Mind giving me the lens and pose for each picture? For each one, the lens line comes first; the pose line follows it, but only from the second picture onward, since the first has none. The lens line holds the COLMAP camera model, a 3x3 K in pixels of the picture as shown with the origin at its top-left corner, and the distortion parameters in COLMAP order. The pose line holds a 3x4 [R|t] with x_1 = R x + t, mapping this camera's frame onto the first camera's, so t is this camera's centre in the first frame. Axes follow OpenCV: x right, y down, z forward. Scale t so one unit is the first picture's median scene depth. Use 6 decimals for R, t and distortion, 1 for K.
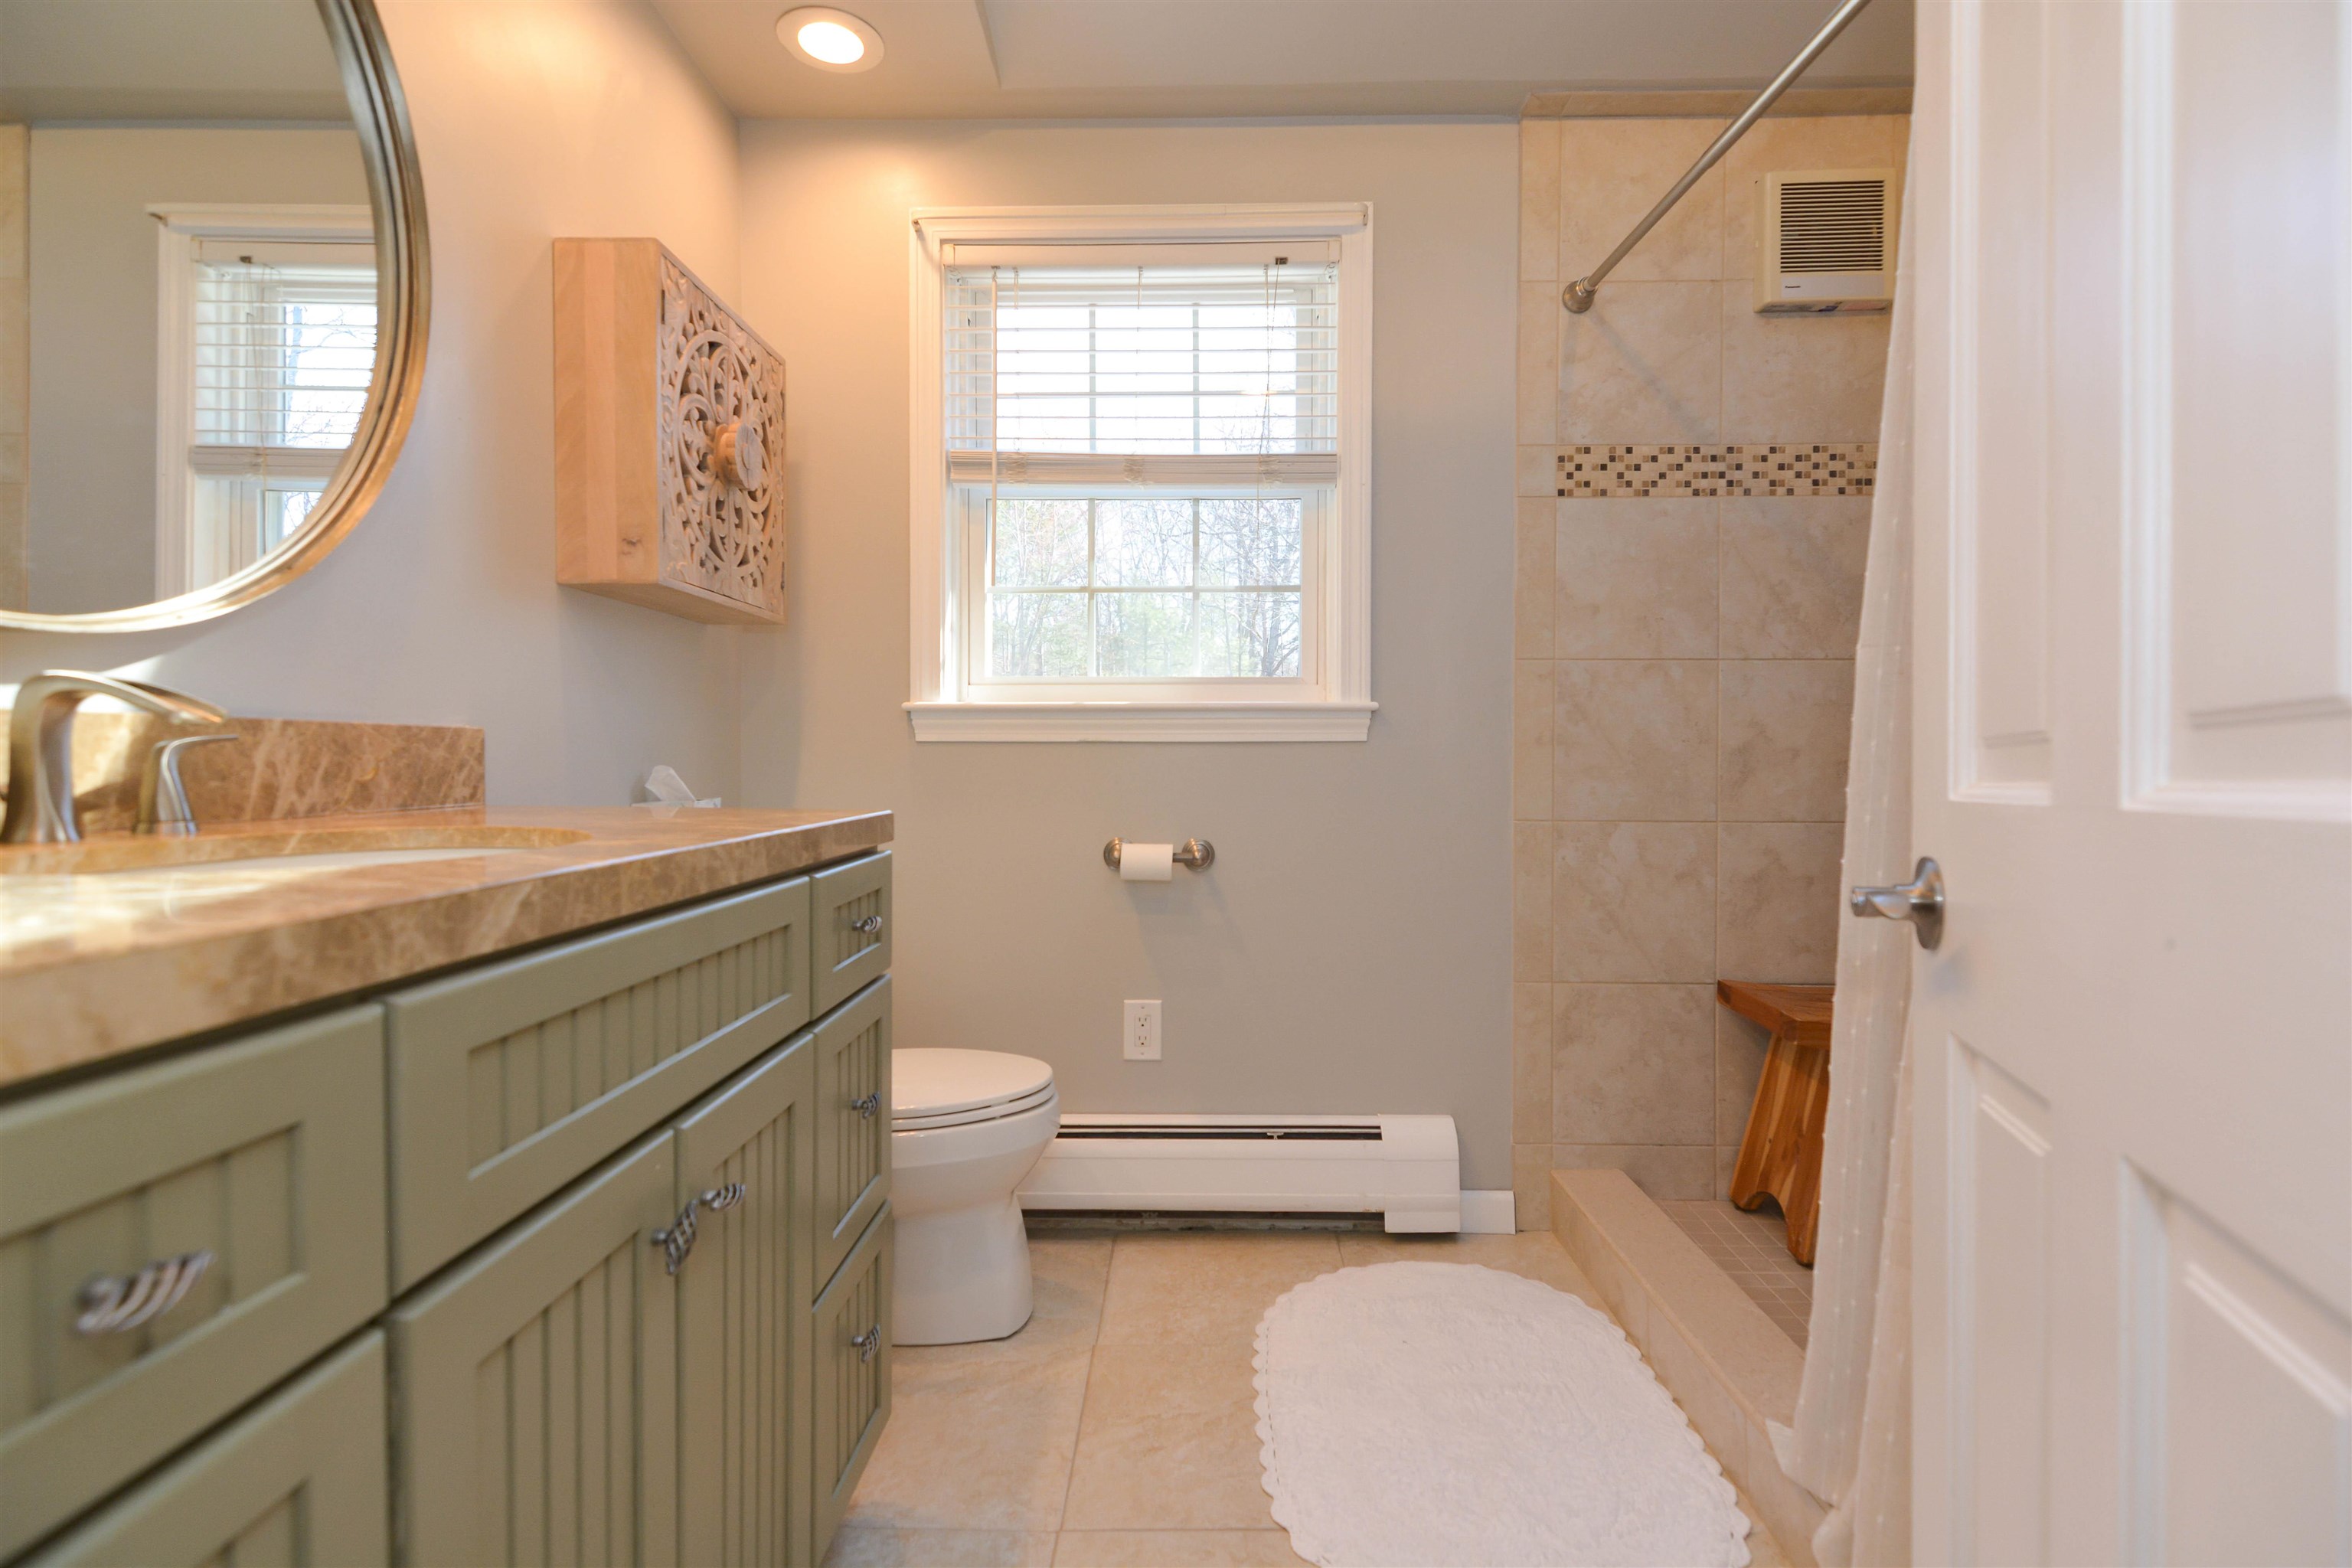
lens RADIAL K [[1135.2, 0, 1179.7], [0, 1135.2, 786.8], [0, 0, 1]] dist [0.013093, -0.004526]
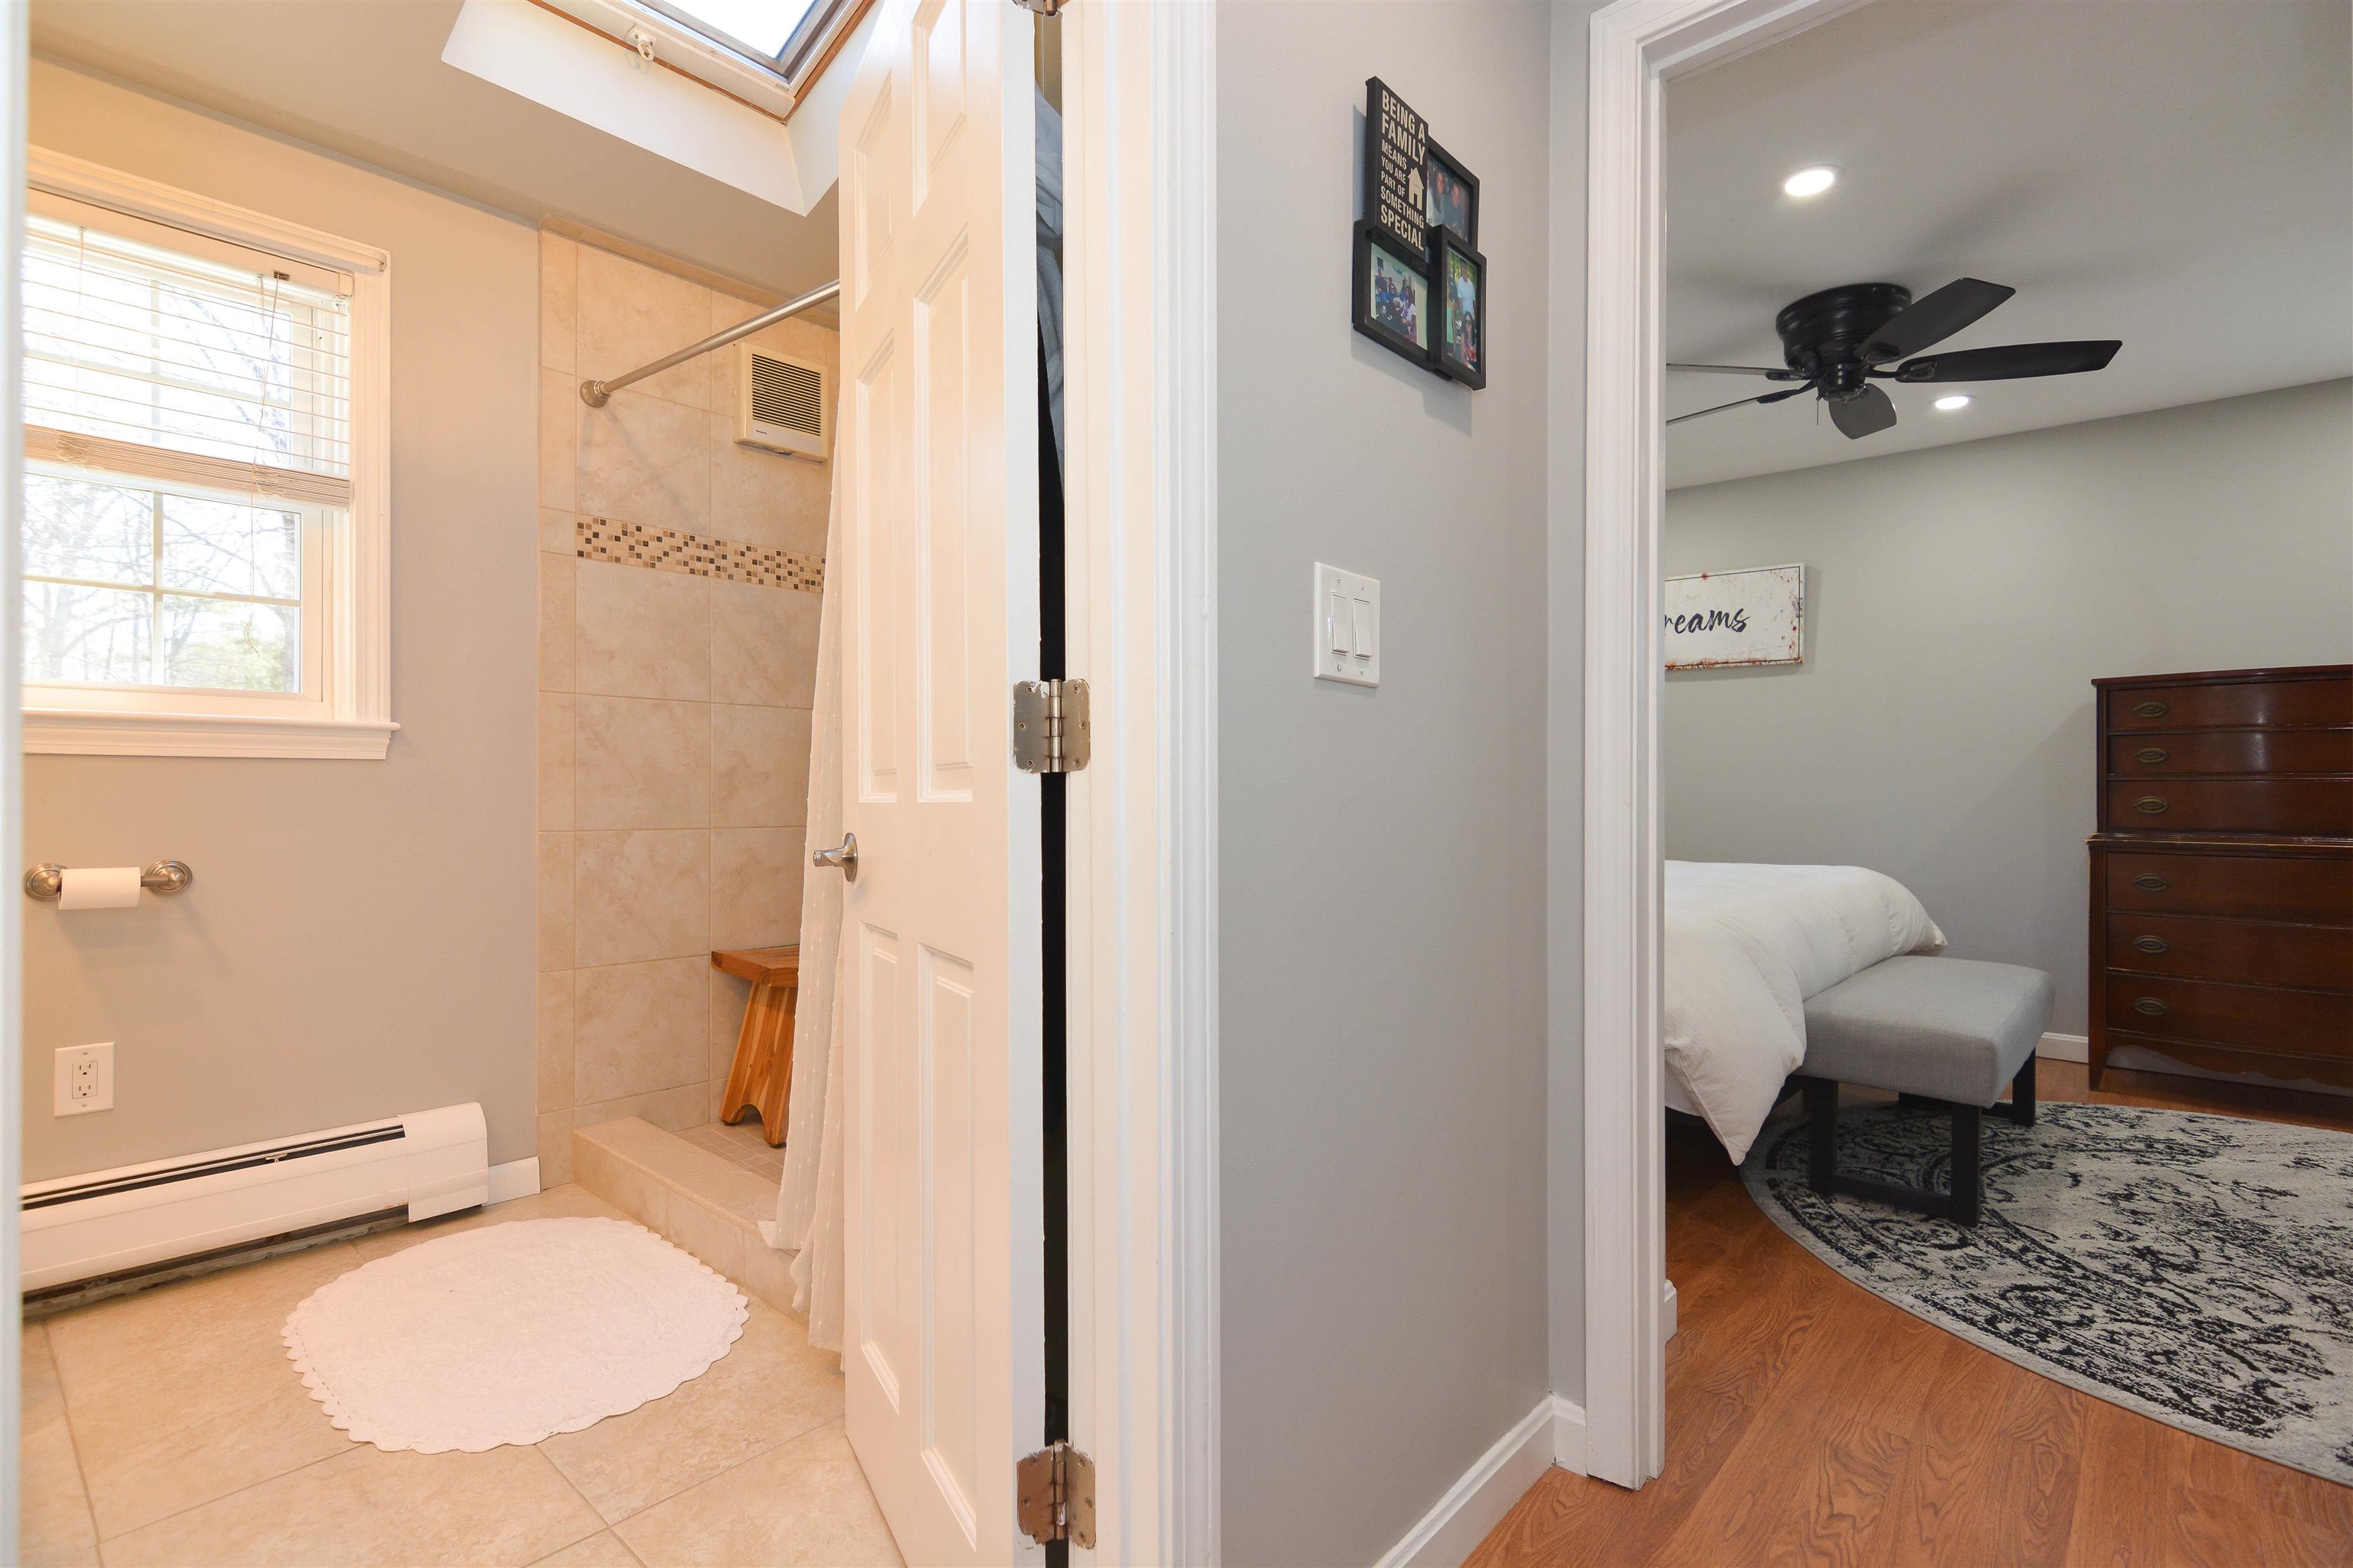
lens RADIAL K [[1135.7, 0, 1186.7], [0, 1135.7, 791.9], [0, 0, 1]] dist [0.013093, -0.004526]
pose [[0.648657, 0.000448, 0.761081, -0.161125], [0.010141, 0.999906, -0.009231, 0.006806], [-0.761013, 0.013706, 0.648592, -0.250698]]
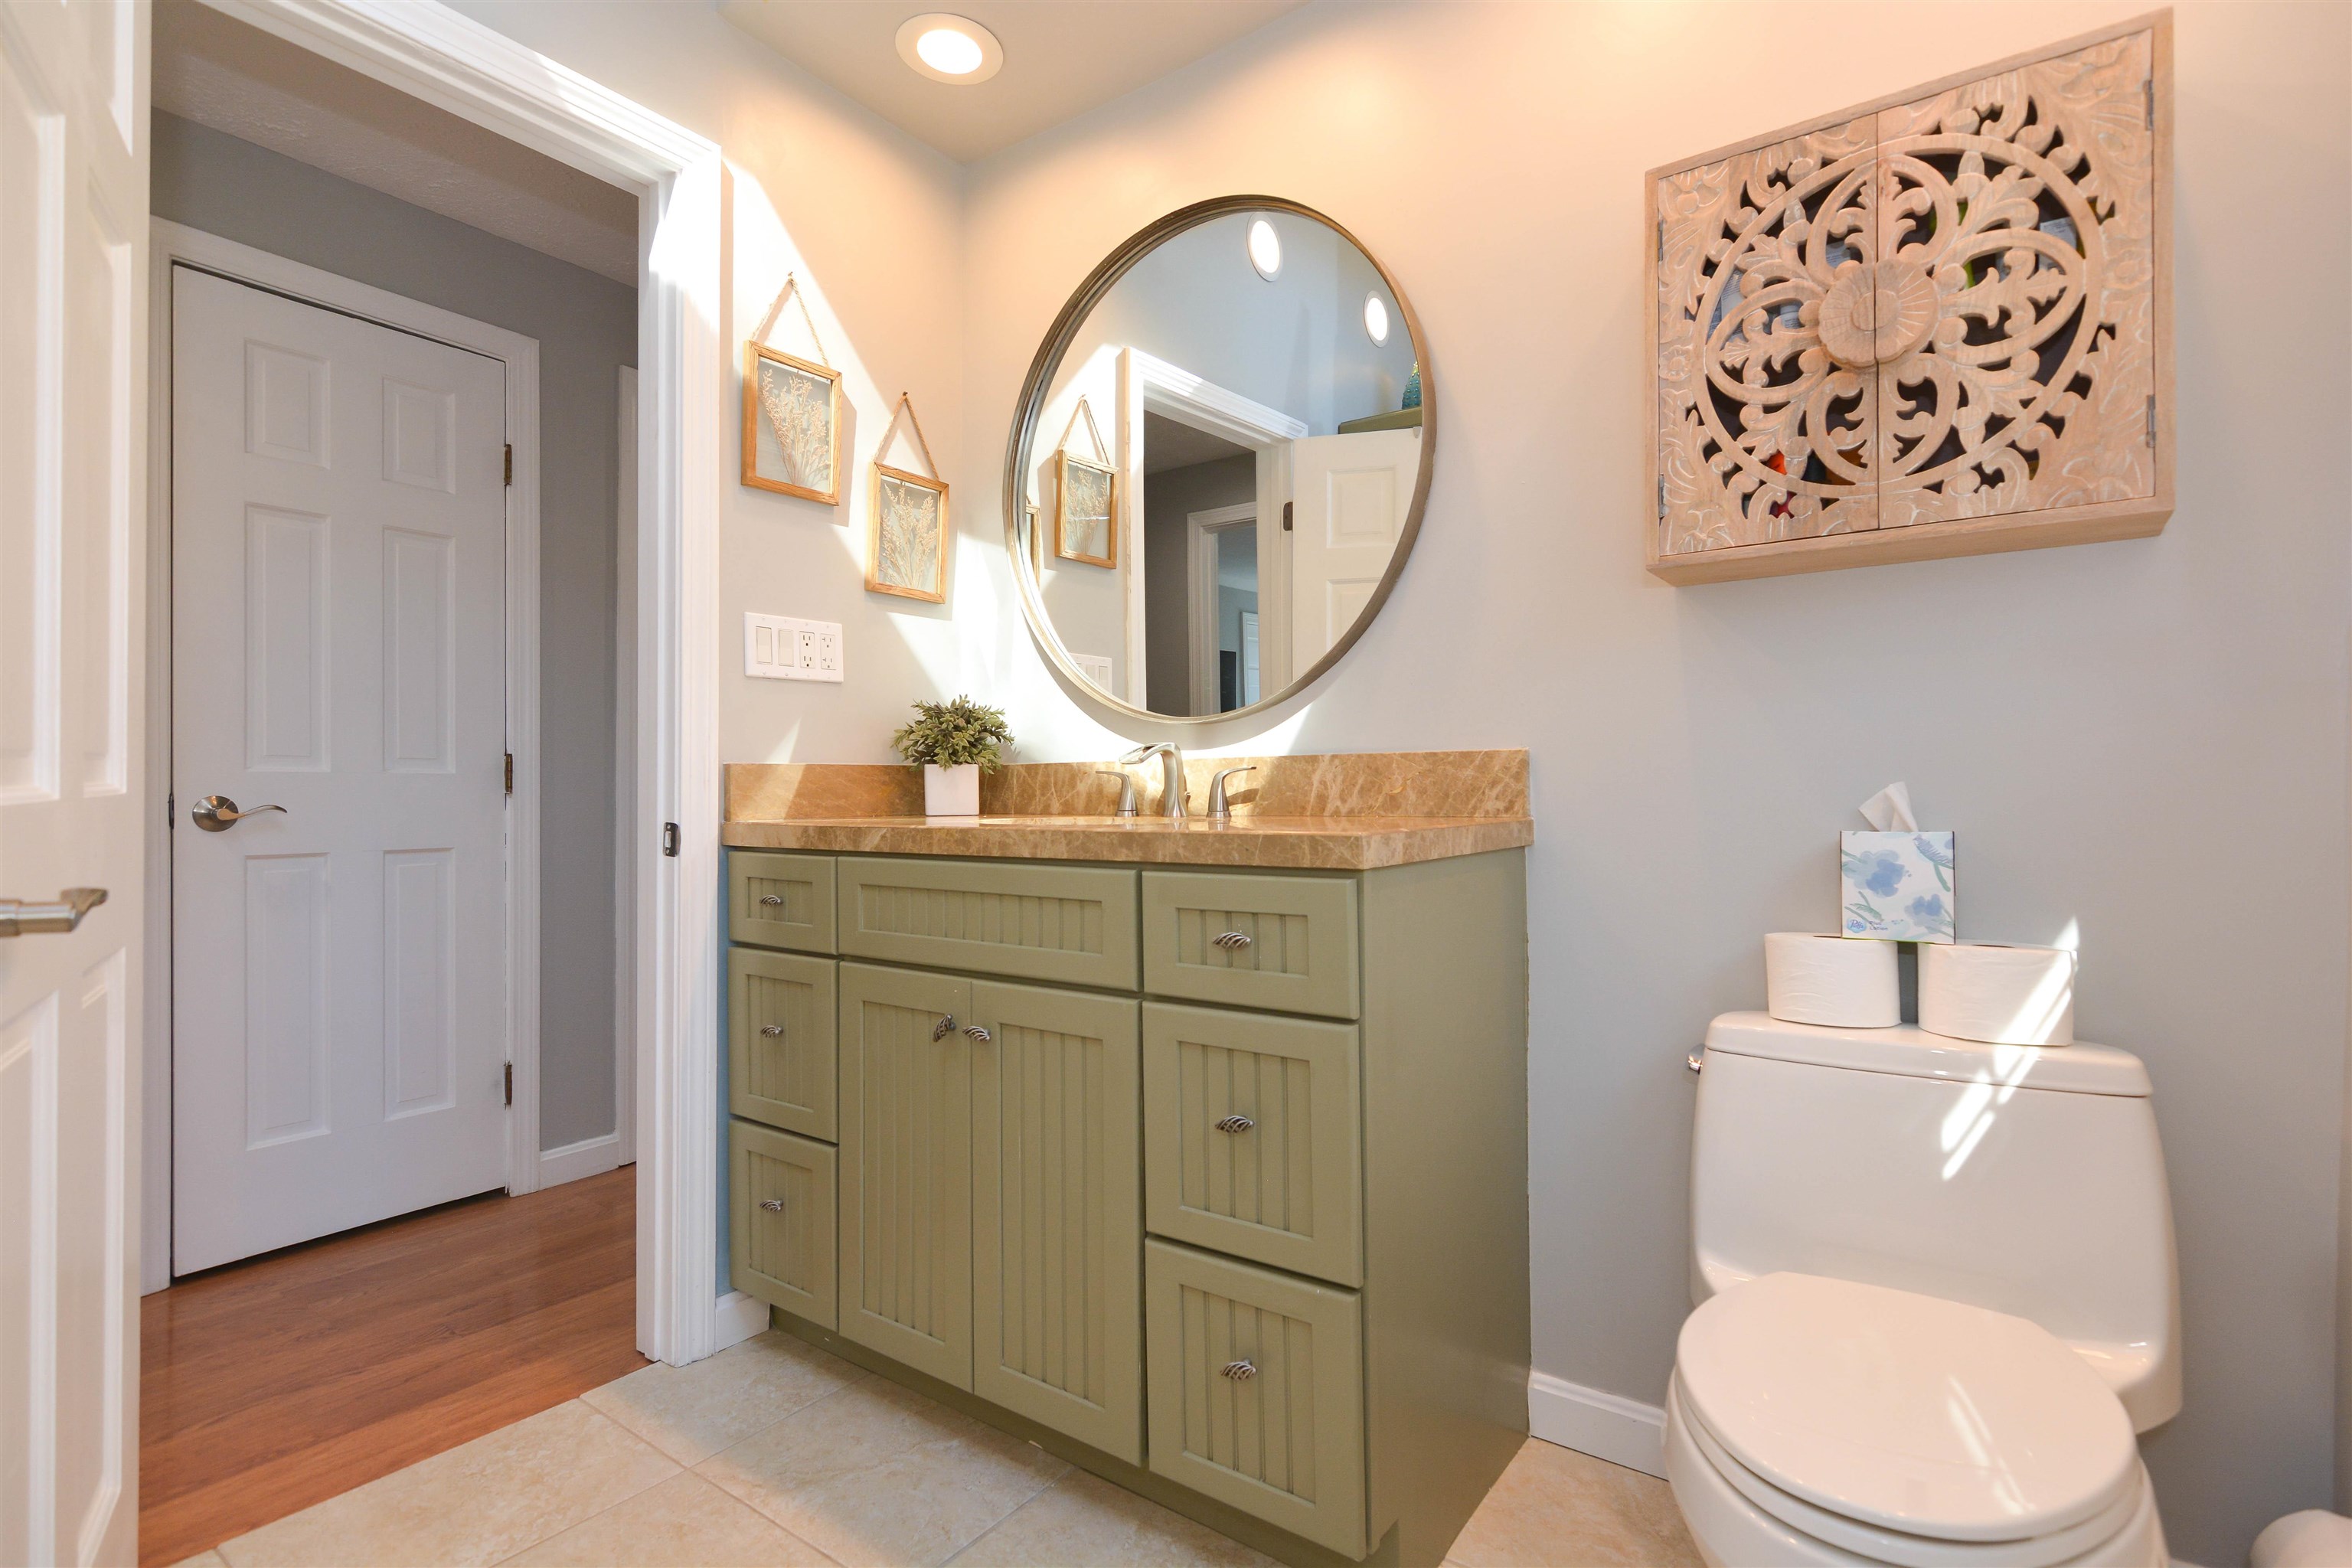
lens RADIAL K [[1135.2, 0, 1161.7], [0, 1135.2, 783.4], [0, 0, 1]] dist [0.013093, -0.004526]
pose [[-0.573951, -0.007464, -0.818856, 0.249010], [-0.017046, 0.999851, 0.002834, -0.007114], [0.818712, 0.015585, -0.573992, 0.649558]]
